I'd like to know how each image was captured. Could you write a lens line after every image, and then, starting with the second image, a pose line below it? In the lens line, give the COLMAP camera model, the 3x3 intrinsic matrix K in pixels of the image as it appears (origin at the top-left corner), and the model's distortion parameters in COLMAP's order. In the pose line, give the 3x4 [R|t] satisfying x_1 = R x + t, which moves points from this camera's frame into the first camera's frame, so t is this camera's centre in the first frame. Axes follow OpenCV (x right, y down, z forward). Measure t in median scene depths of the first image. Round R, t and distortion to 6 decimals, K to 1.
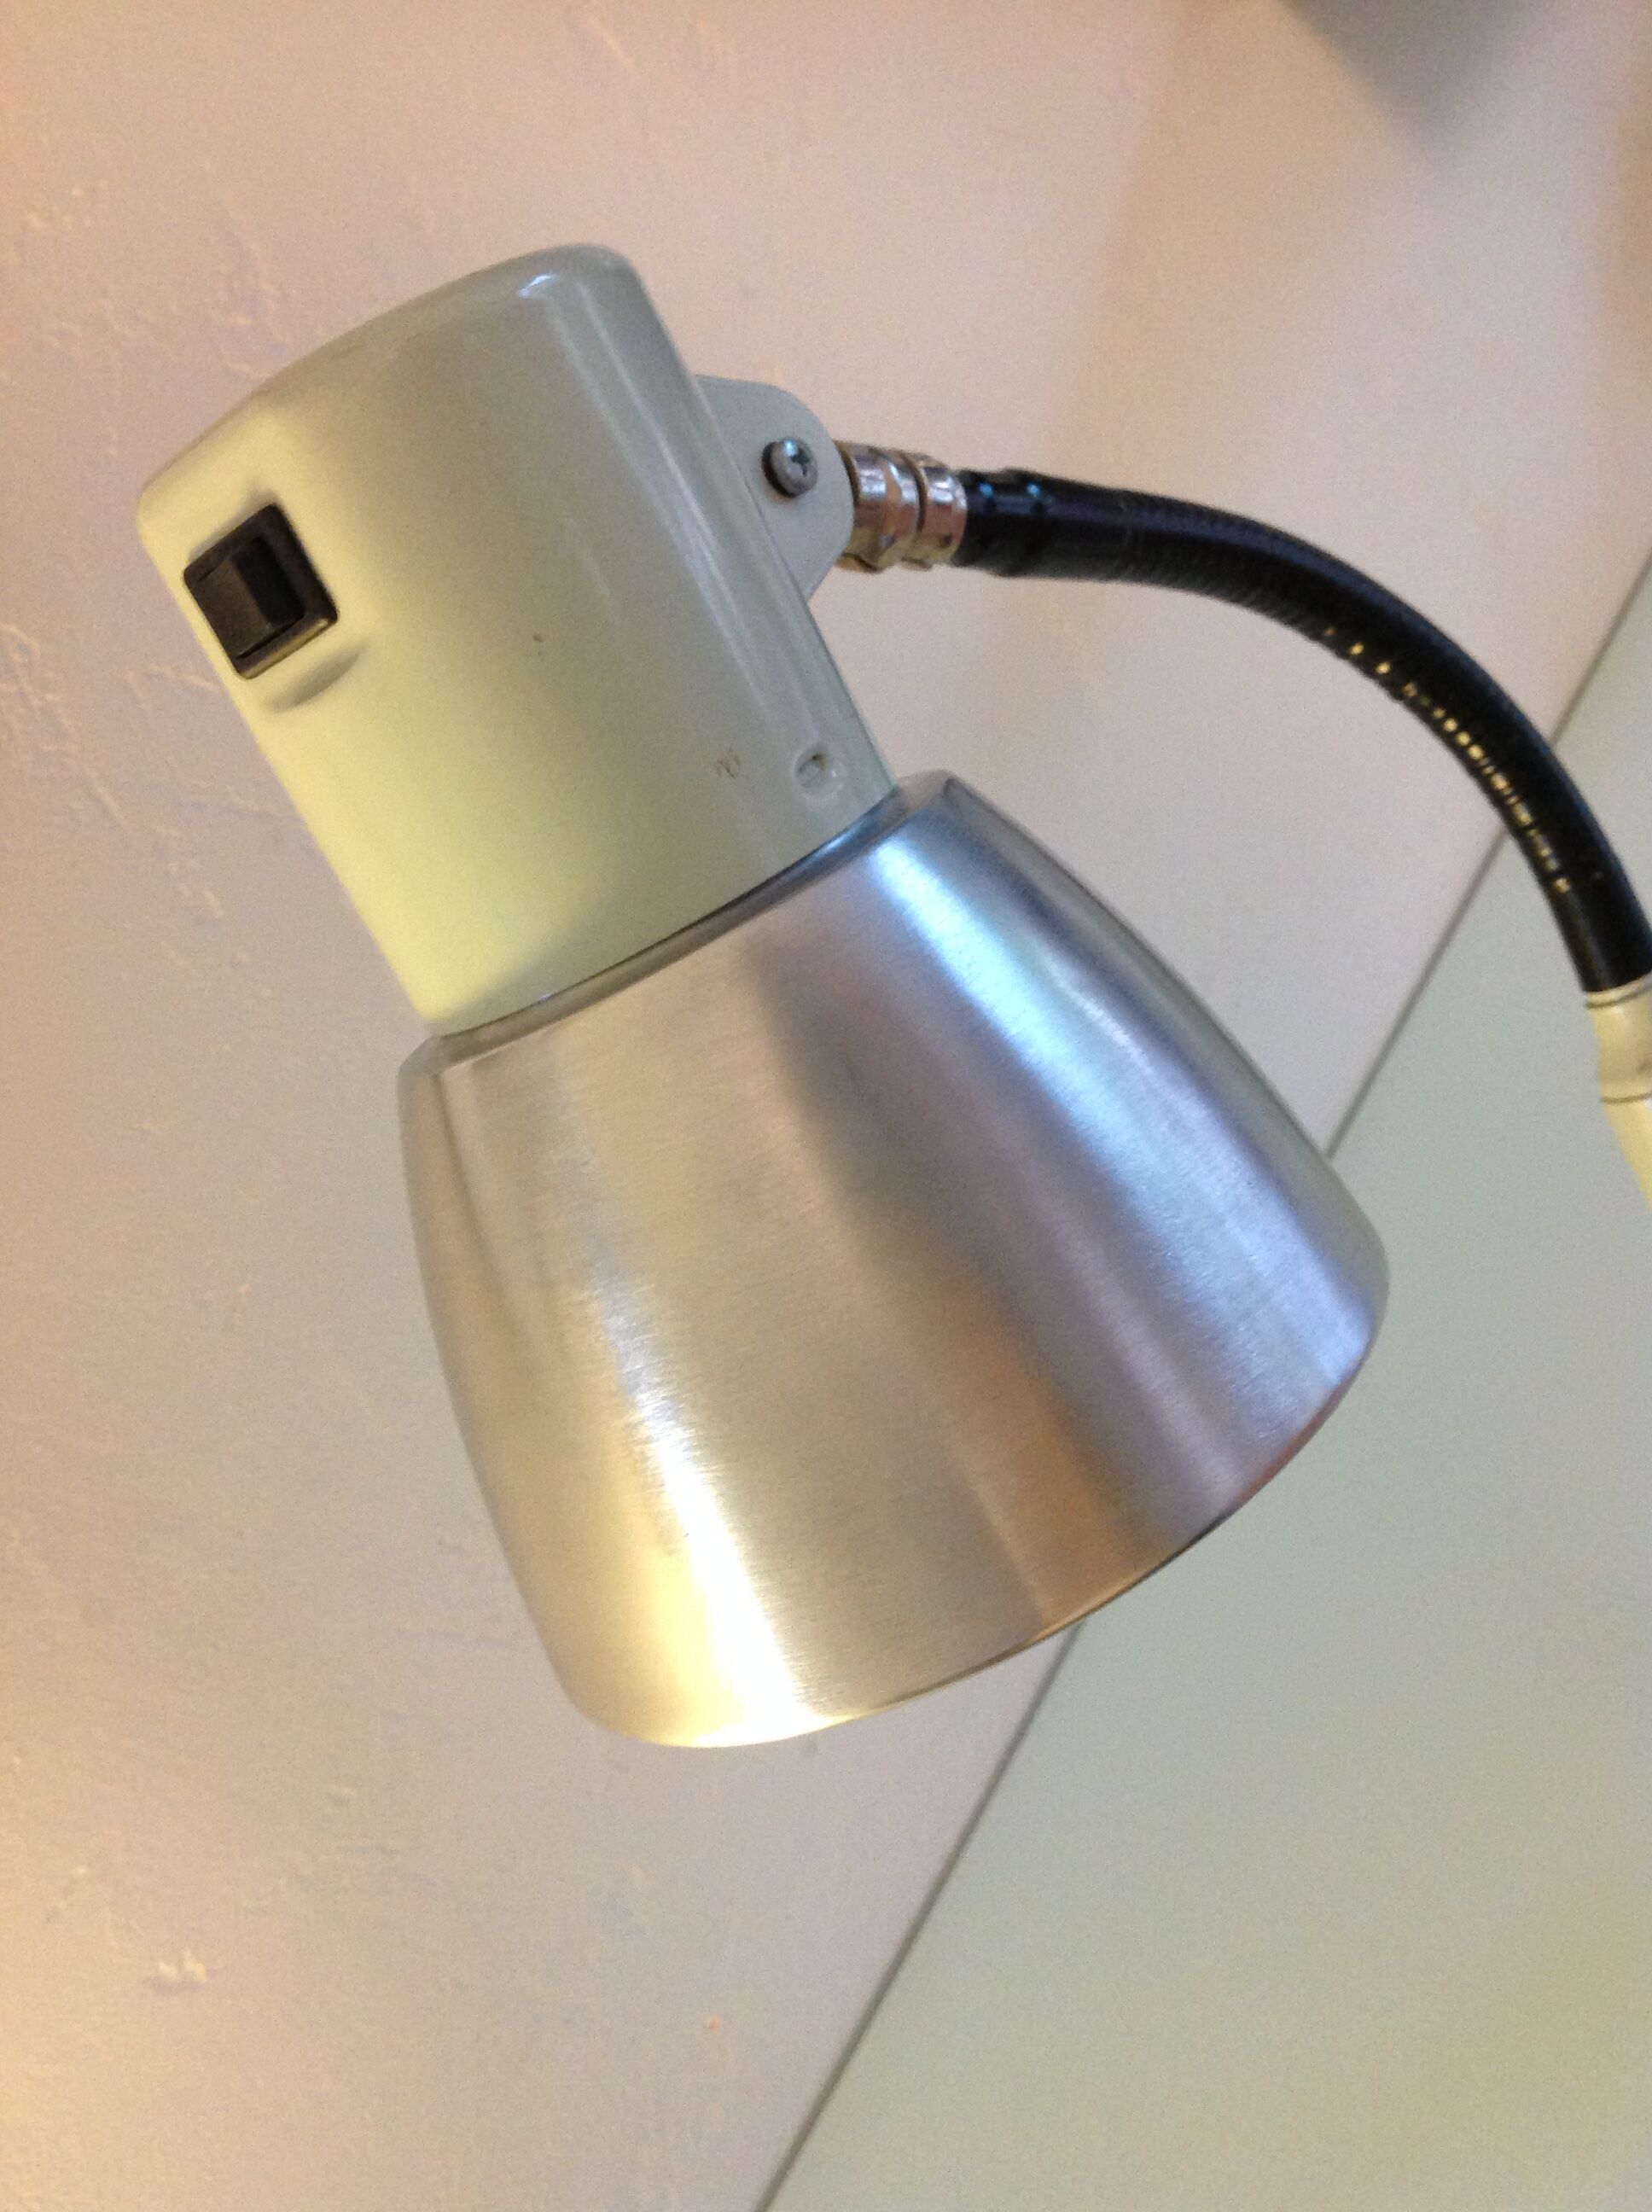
lens RADIAL K [[2272.9, 0, 826.0], [0, 2272.9, 1106.0], [0, 0, 1]] dist [-0.063238, -0.172746]
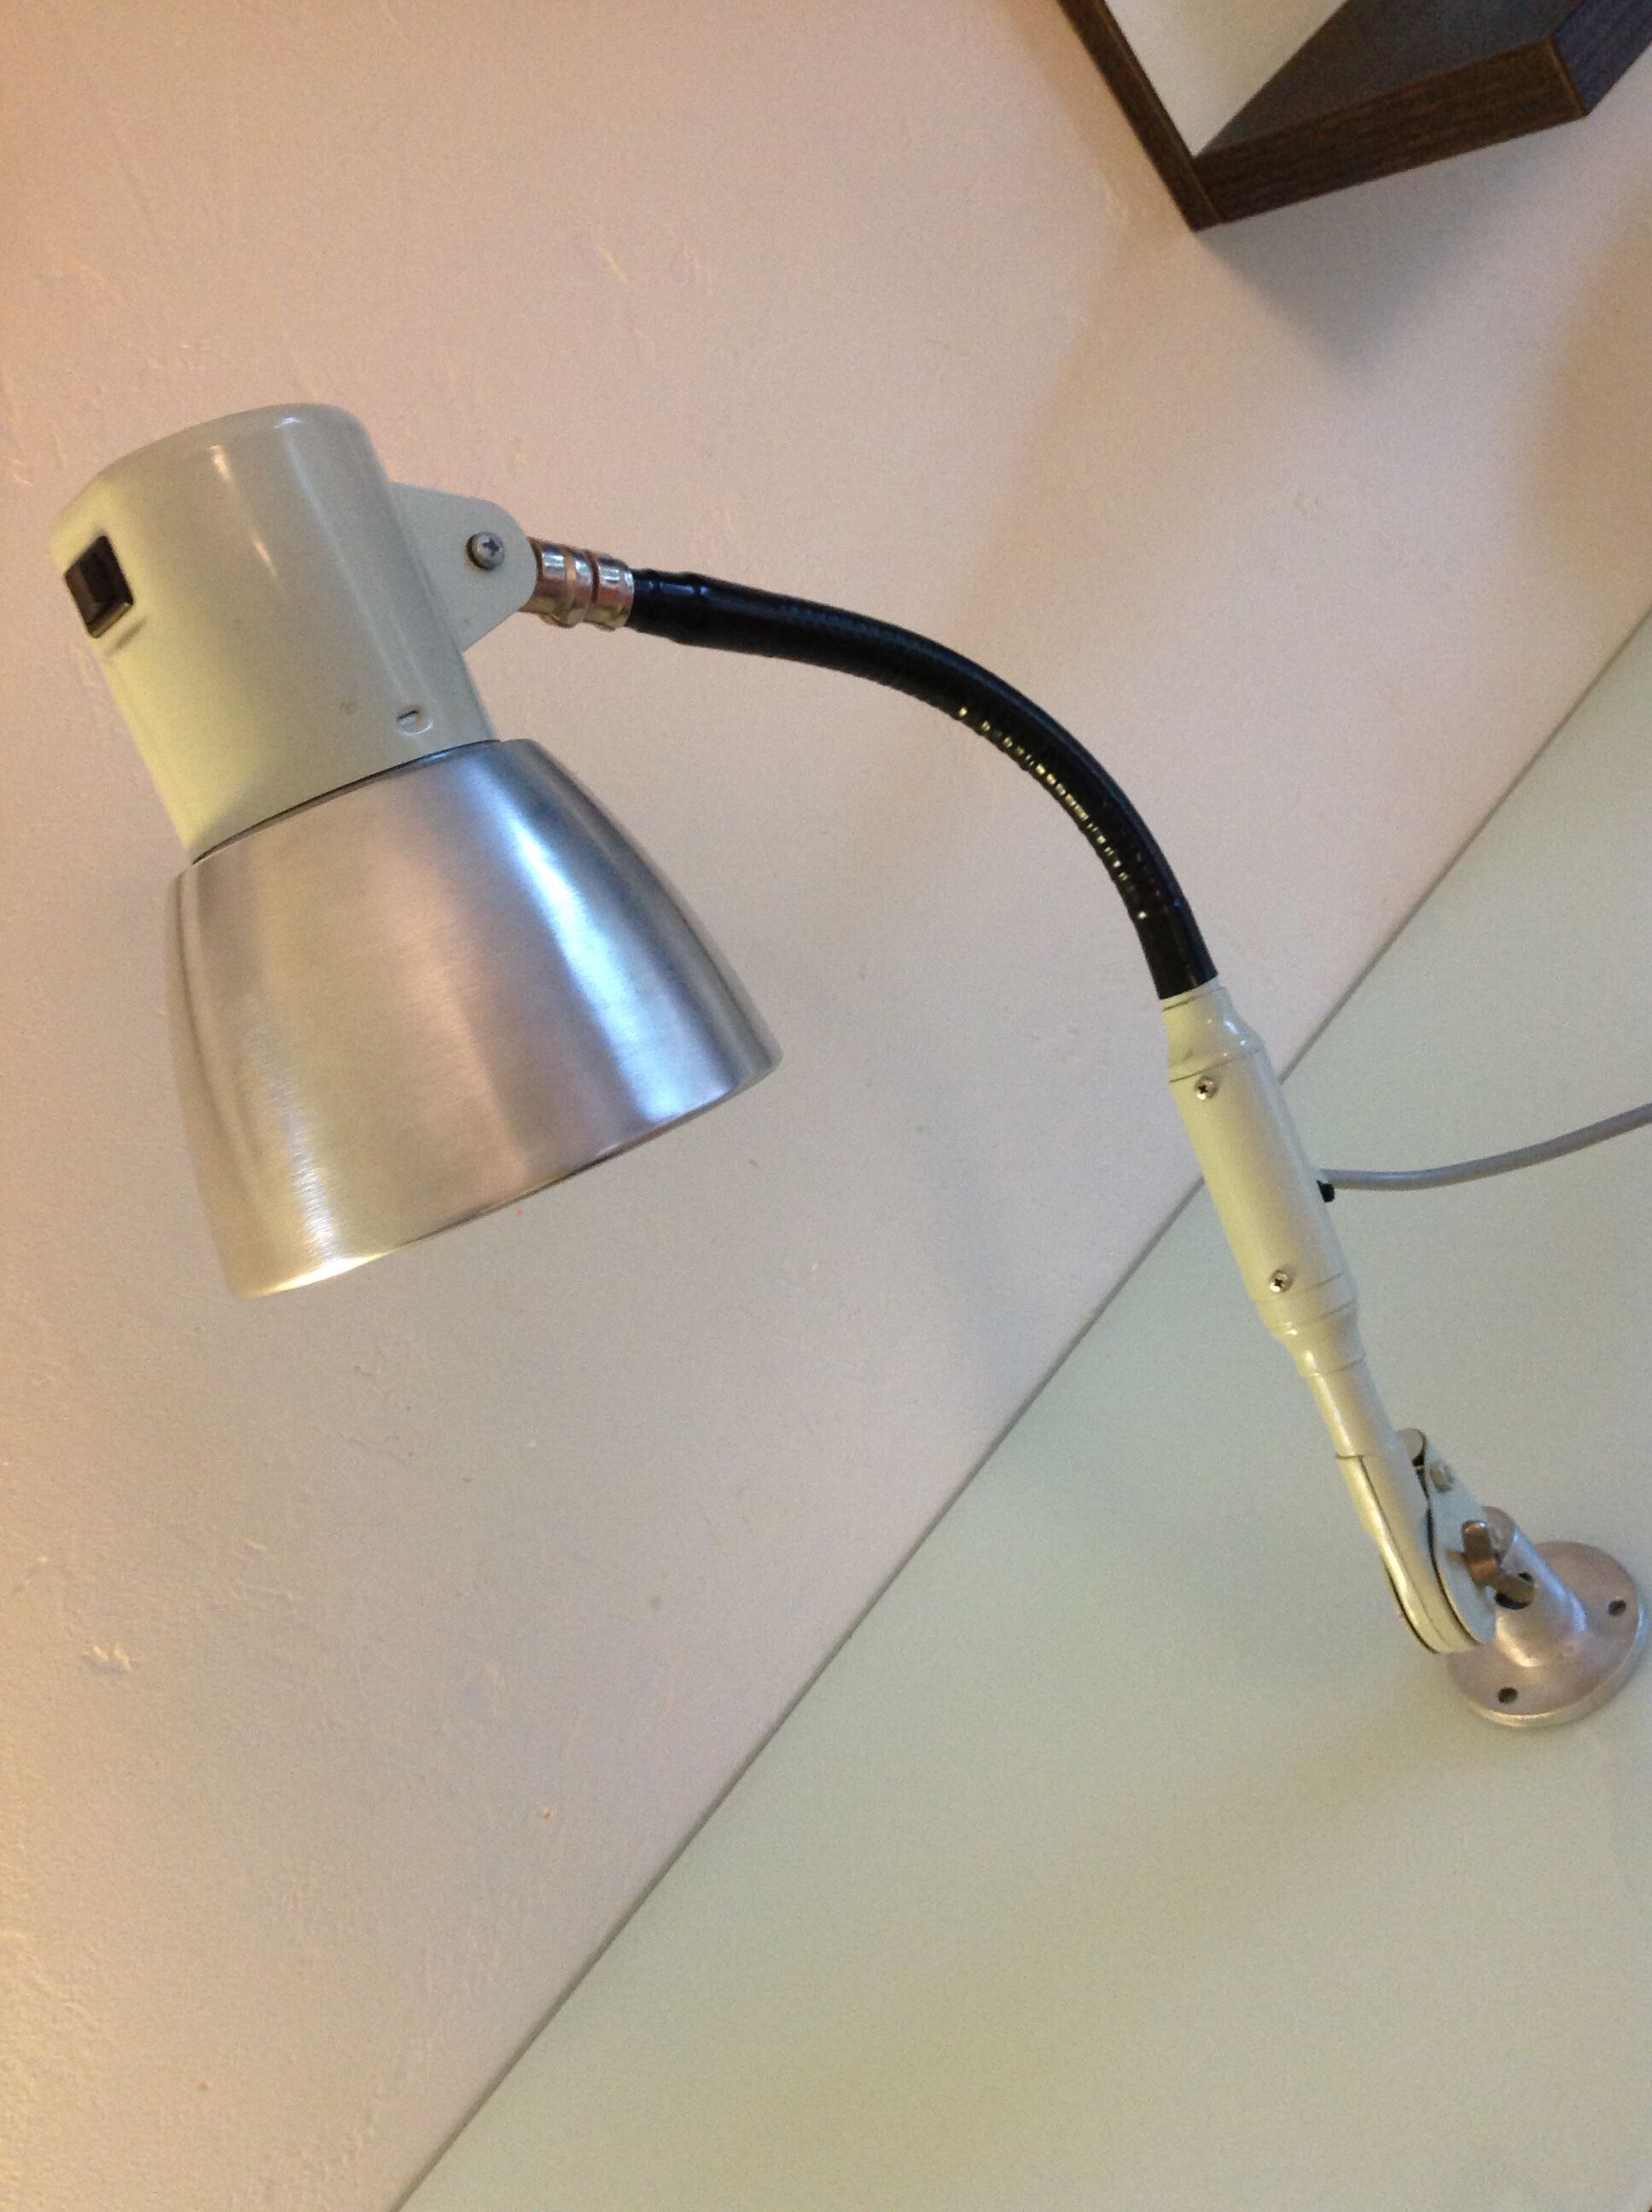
lens RADIAL K [[2223.6, 0, 831.0], [0, 2223.6, 1132.7], [0, 0, 1]] dist [0.001076, -0.431140]
pose [[0.987750, 0.106596, -0.113965, 0.406331], [-0.113078, 0.992225, -0.051993, 0.161344], [0.107536, 0.064243, 0.992123, -0.449226]]
